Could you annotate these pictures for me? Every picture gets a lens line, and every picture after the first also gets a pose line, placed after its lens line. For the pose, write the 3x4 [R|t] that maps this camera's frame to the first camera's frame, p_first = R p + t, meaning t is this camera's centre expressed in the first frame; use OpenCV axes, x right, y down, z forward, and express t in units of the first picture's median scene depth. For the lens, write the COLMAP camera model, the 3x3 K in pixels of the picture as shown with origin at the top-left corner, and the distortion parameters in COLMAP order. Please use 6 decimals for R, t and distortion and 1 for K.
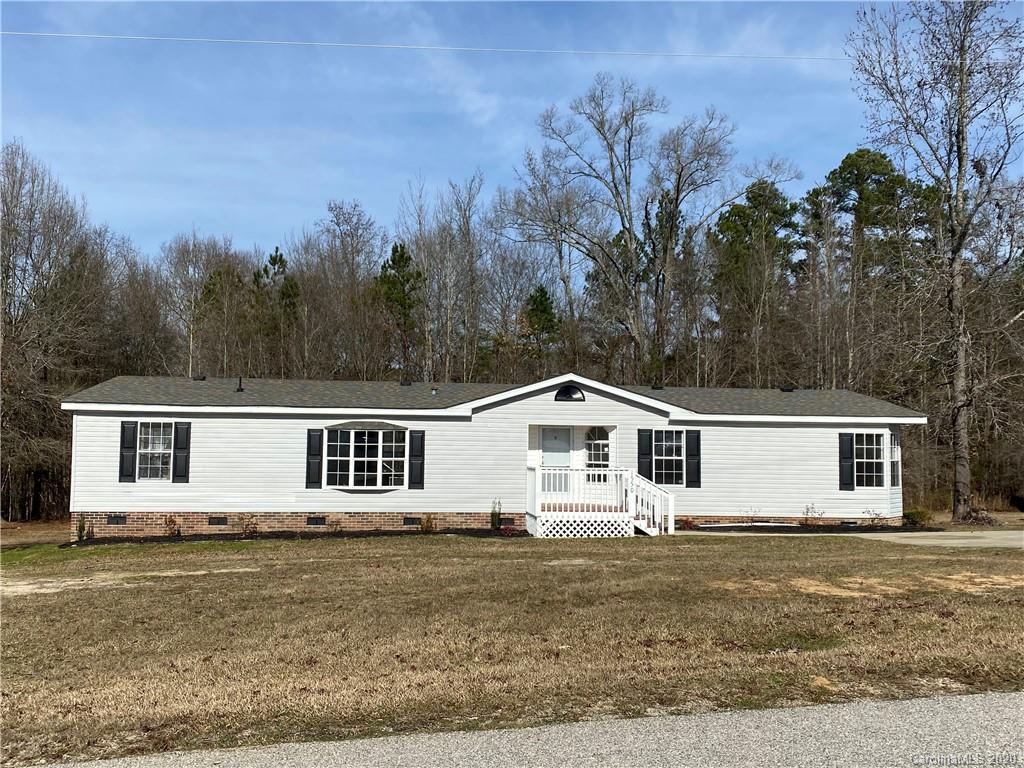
lens RADIAL K [[1050.8, 0, 512.0], [0, 1050.8, 384.0], [0, 0, 1]] dist [0.100442, -0.001206]
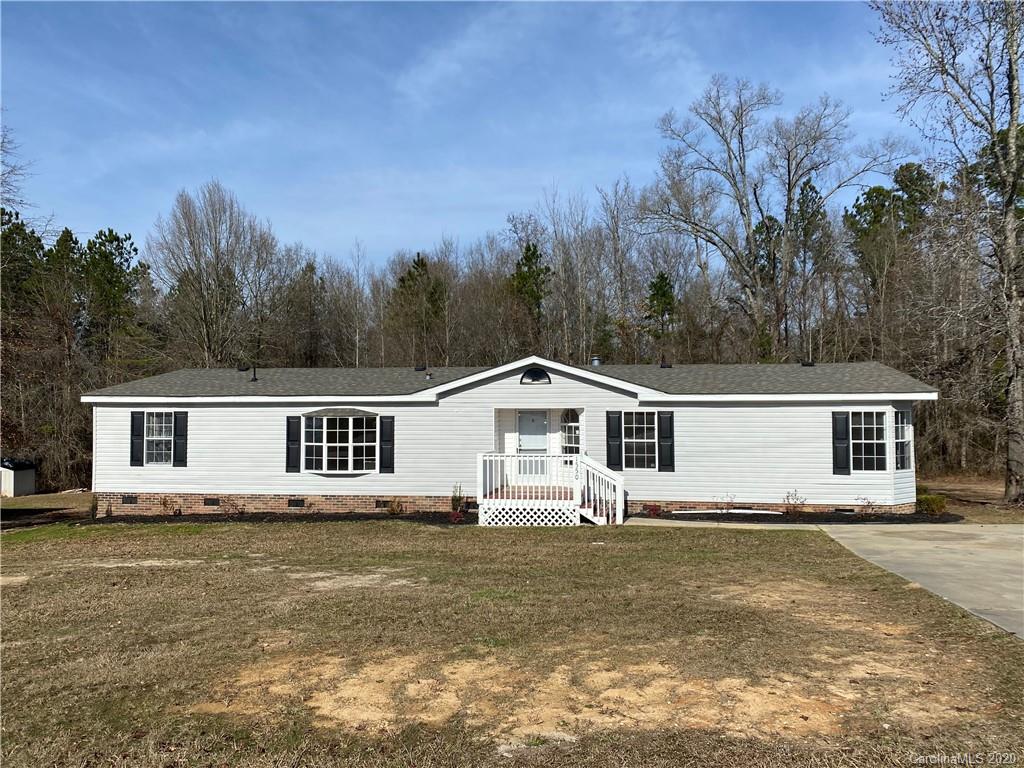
lens RADIAL K [[834.7, 0, 512.0], [0, 834.7, 384.0], [0, 0, 1]] dist [0.051755, -0.001519]
pose [[0.966627, -0.022694, -0.255181, 0.236636], [0.029603, 0.999291, 0.023268, -0.002555], [0.254472, -0.030046, 0.966613, 0.242615]]
